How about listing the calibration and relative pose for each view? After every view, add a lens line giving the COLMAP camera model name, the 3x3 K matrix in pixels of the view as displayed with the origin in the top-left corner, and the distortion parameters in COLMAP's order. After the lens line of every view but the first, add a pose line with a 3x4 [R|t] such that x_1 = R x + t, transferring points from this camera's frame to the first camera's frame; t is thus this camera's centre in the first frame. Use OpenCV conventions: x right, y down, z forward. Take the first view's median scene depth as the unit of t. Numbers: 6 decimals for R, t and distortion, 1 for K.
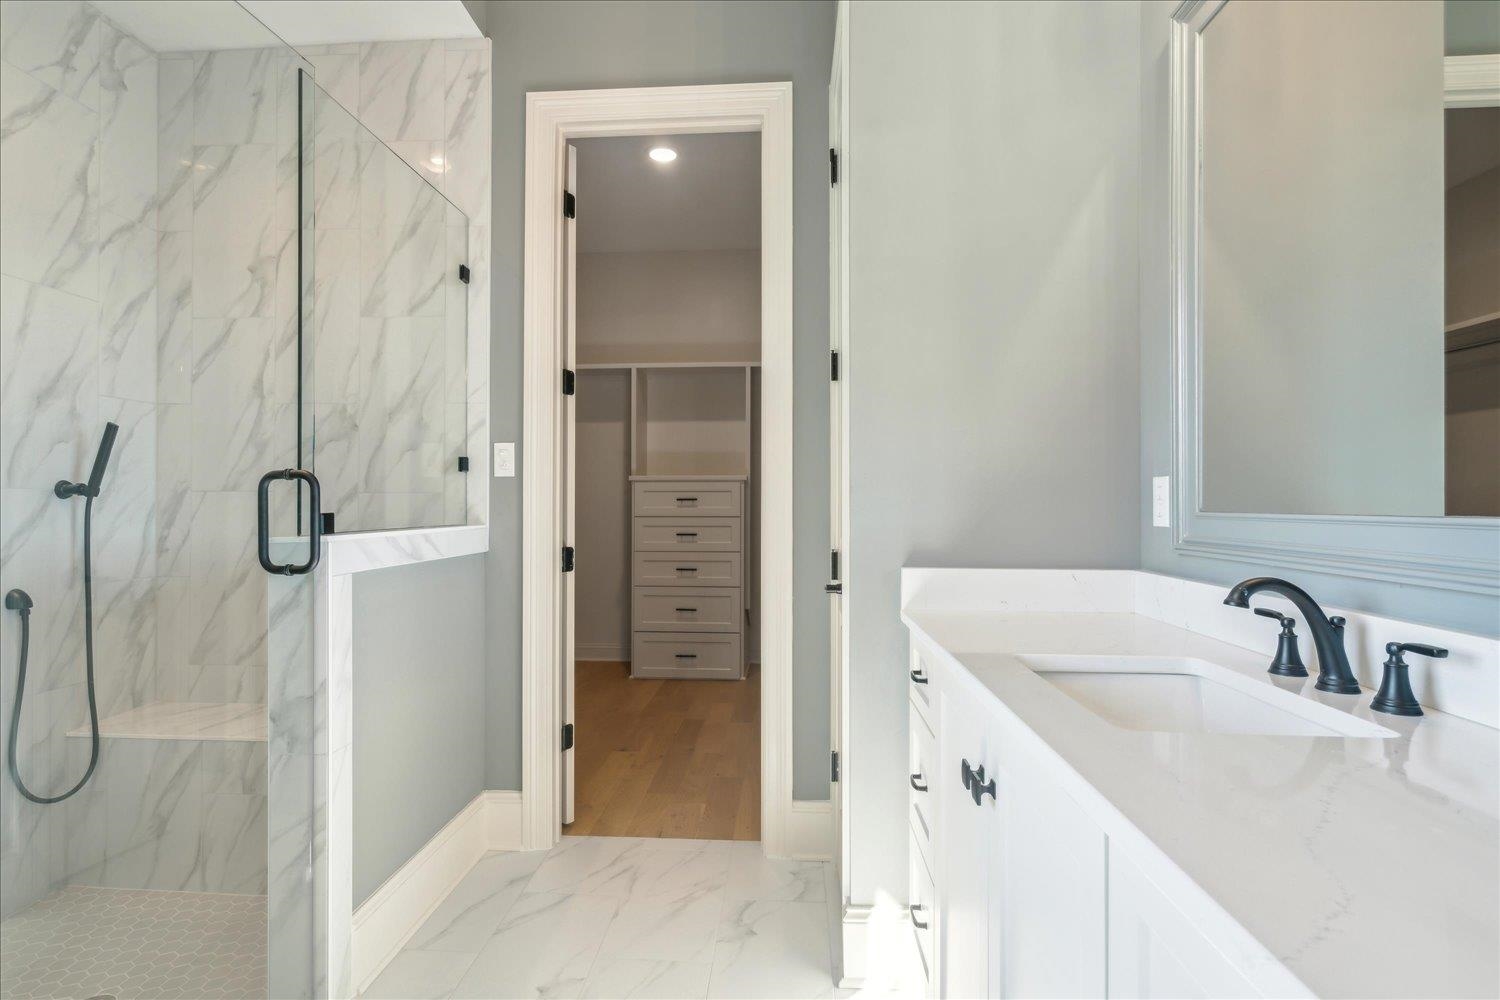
lens RADIAL K [[757.8, 0, 736.4], [0, 757.8, 495.1], [0, 0, 1]] dist [-0.014853, 0.001809]
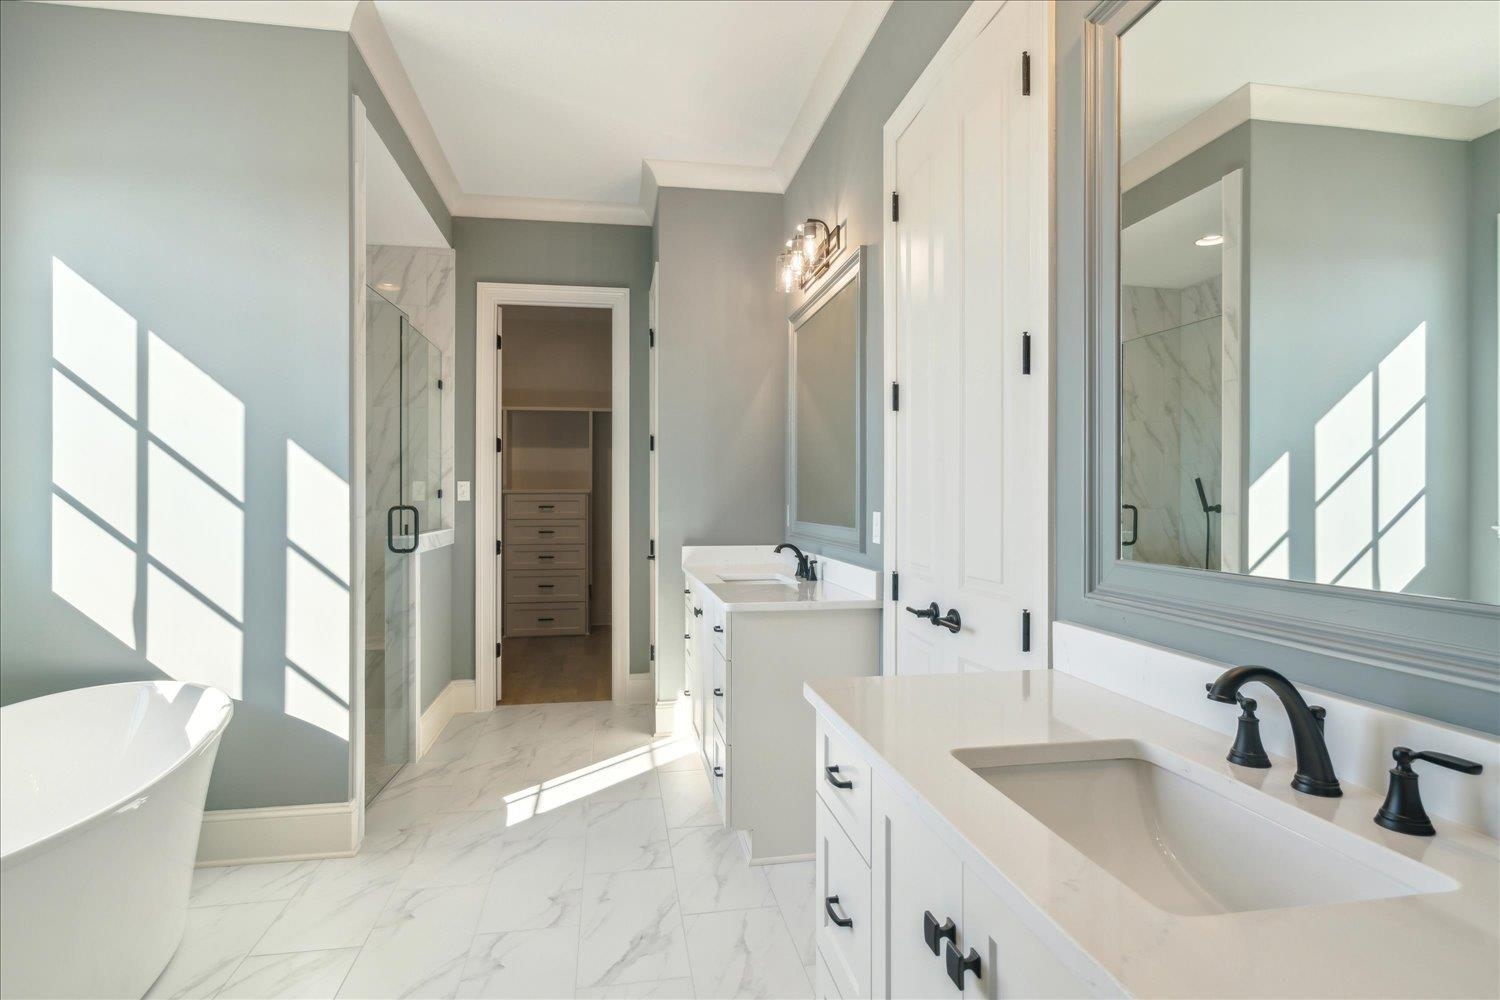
lens RADIAL K [[757.8, 0, 749.2], [0, 757.8, 487.1], [0, 0, 1]] dist [-0.014853, 0.001809]
pose [[0.967725, 0.000231, 0.252010, -0.108198], [0.000840, 0.999991, -0.004140, -0.048146], [-0.252009, 0.004218, 0.967716, -0.864467]]
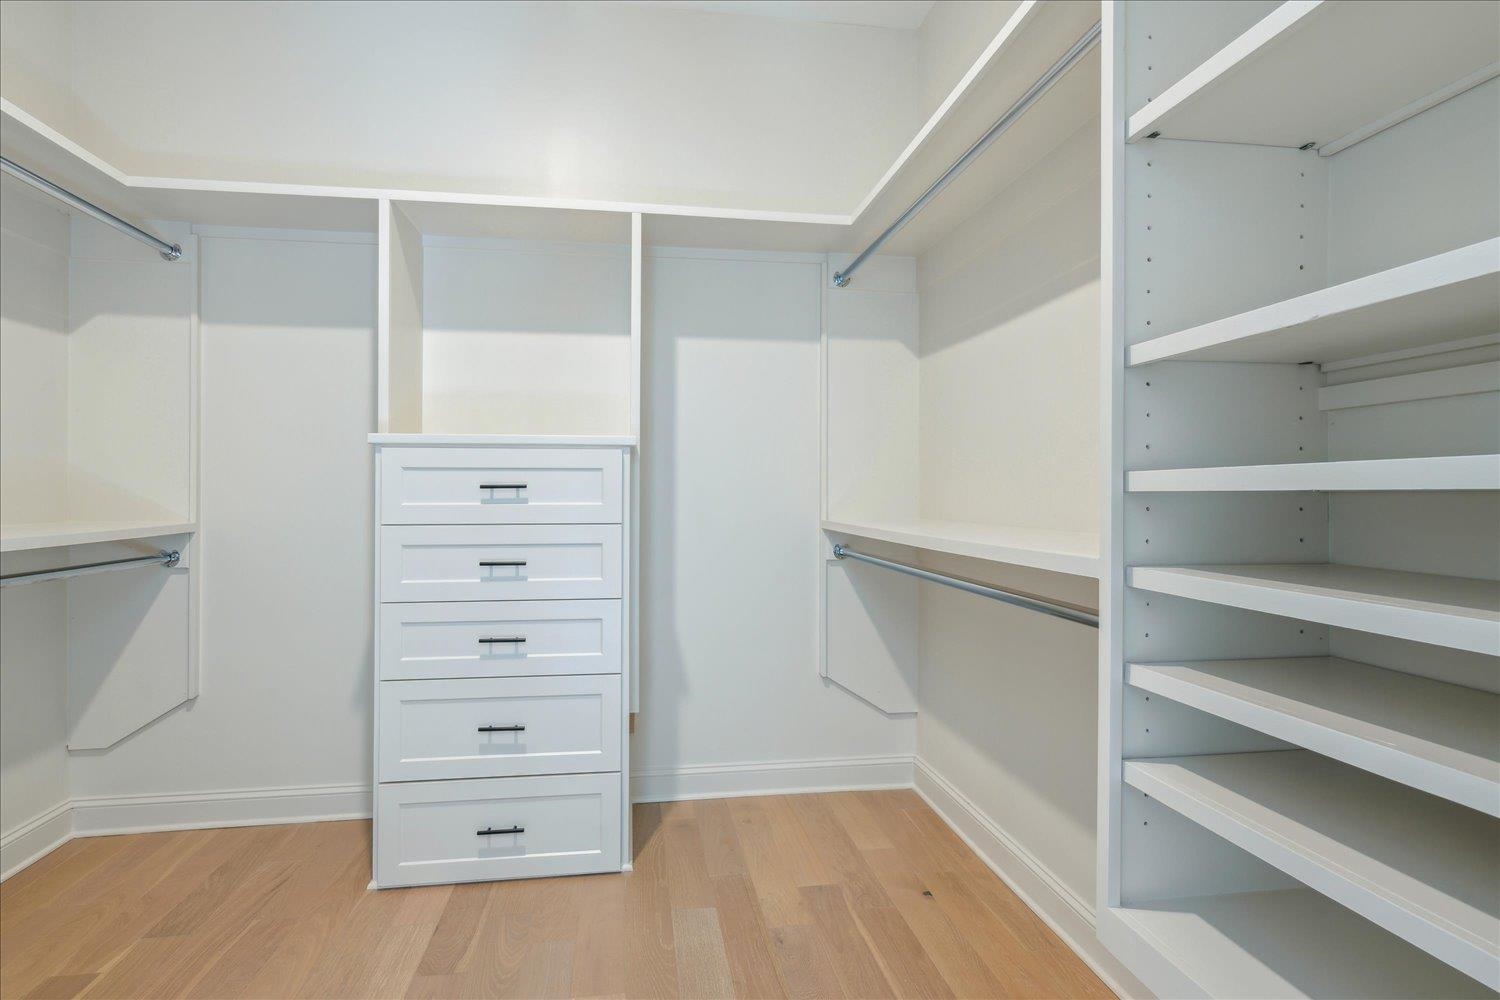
lens RADIAL K [[757.8, 0, 751.5], [0, 757.8, 496.8], [0, 0, 1]] dist [-0.014853, 0.001809]
pose [[0.975252, 0.002360, 0.221084, -0.039531], [-0.004443, 0.999950, 0.008924, 0.014354], [-0.221052, -0.009686, 0.975214, 1.035948]]
